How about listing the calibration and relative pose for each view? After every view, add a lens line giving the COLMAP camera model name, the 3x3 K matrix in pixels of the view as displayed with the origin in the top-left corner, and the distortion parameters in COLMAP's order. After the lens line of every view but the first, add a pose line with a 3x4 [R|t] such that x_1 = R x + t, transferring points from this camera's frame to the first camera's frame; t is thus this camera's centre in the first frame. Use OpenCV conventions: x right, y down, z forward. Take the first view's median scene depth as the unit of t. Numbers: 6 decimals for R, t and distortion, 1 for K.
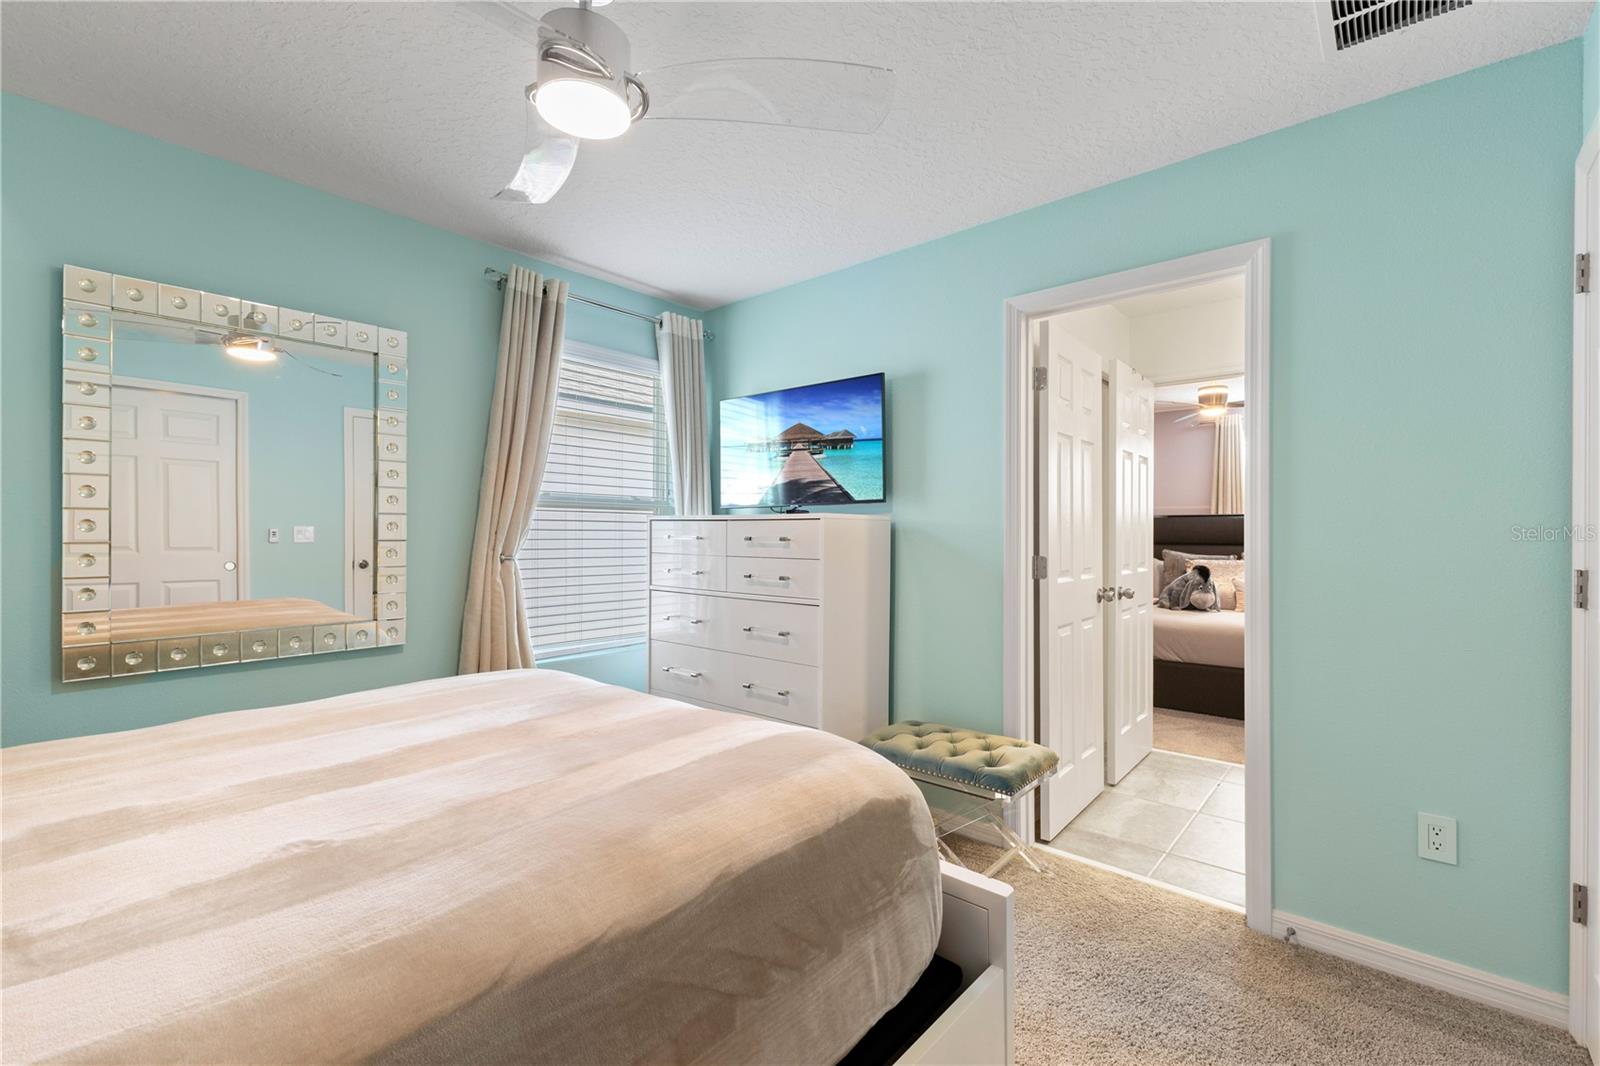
lens RADIAL K [[691.7, 0, 800.0], [0, 691.7, 533.0], [0, 0, 1]] dist [-0.000058, -0.000074]
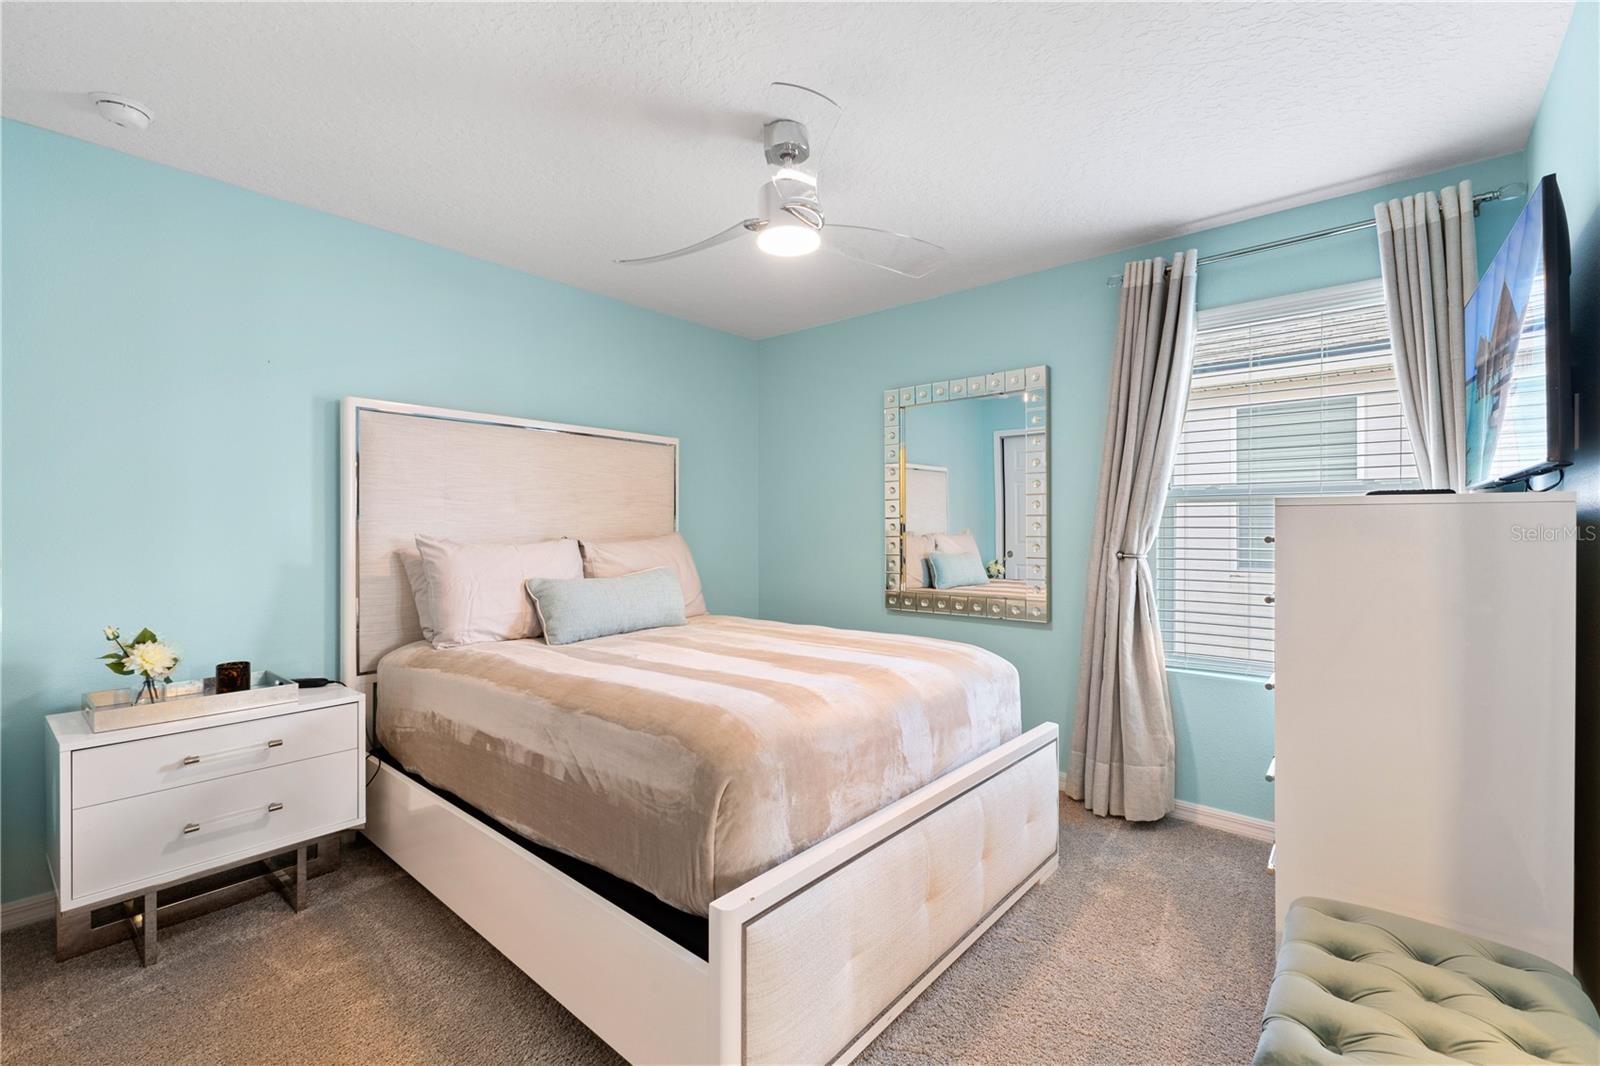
lens RADIAL K [[691.7, 0, 800.0], [0, 691.7, 533.0], [0, 0, 1]] dist [-0.000058, -0.000074]
pose [[0.000480, -0.004761, -0.999989, 0.564160], [-0.002691, 0.999985, -0.004762, 0.008732], [0.999996, 0.002693, 0.000468, 0.505249]]
